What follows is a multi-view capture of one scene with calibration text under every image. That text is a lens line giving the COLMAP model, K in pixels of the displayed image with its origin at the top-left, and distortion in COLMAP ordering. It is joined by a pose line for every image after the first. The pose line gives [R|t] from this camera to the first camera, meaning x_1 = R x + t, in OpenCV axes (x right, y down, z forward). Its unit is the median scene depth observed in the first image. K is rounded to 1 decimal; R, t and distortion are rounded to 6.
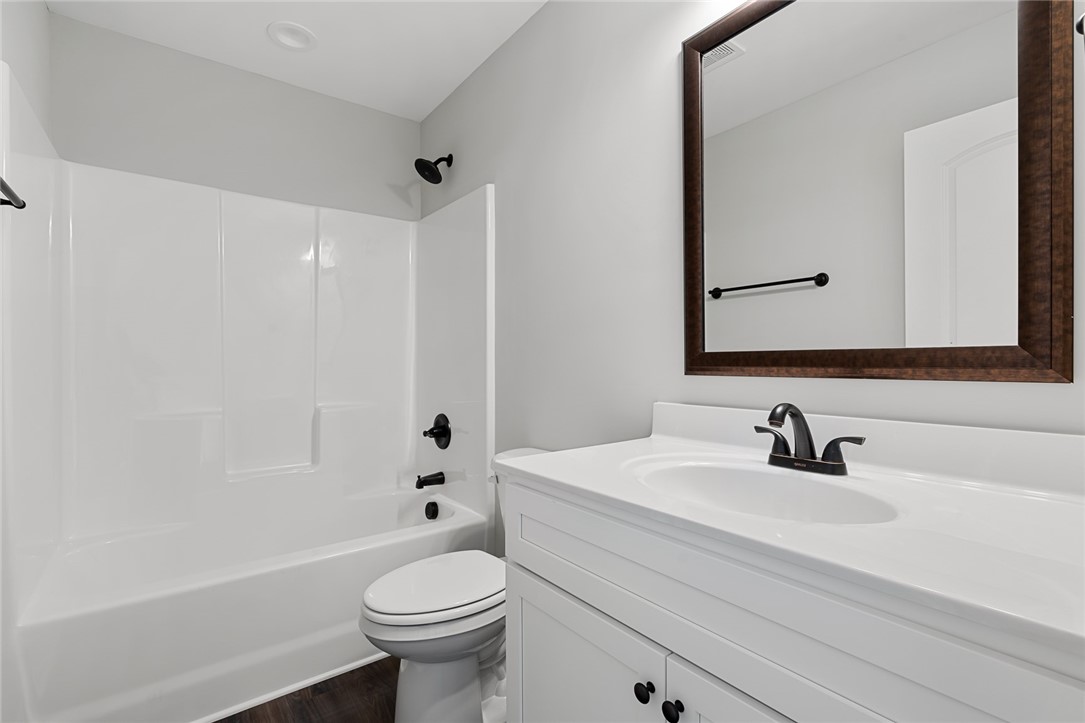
lens RADIAL K [[497.5, 0, 539.2], [0, 497.5, 356.7], [0, 0, 1]] dist [0.000556, 0.000050]
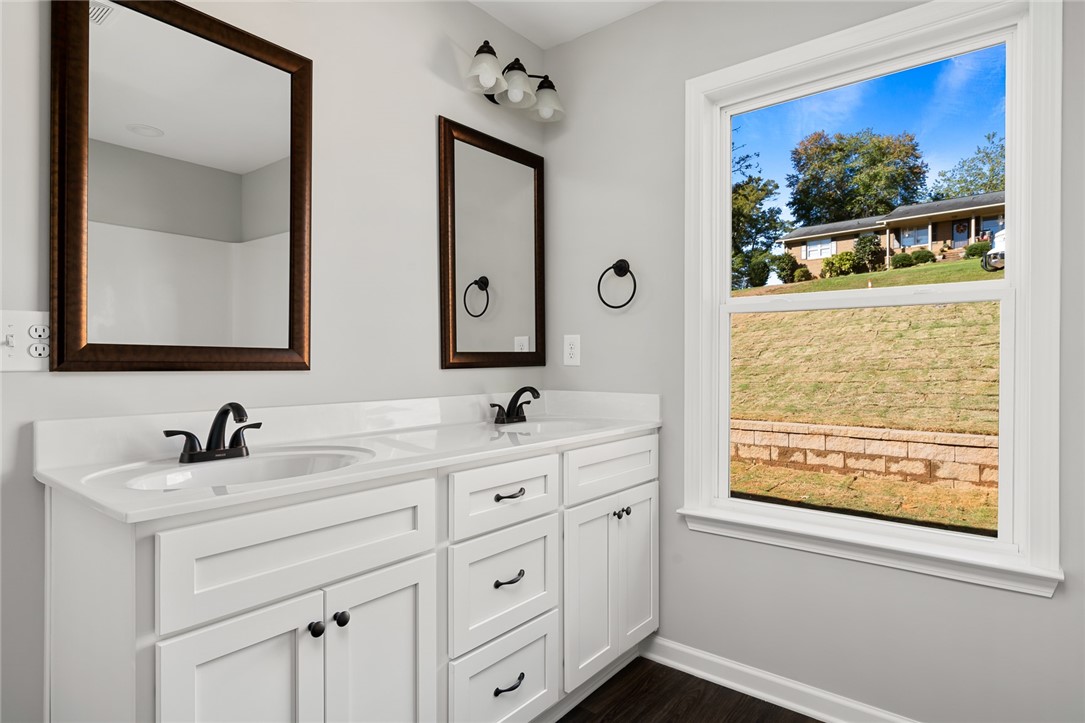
lens RADIAL K [[590.6, 0, 542.5], [0, 590.6, 361.5], [0, 0, 1]] dist [0.000056, -0.000008]
pose [[-0.241354, -0.001000, 0.970437, -0.849978], [-0.004103, 0.999992, 0.000010, 0.013051], [-0.970428, -0.003979, -0.241356, 0.646565]]
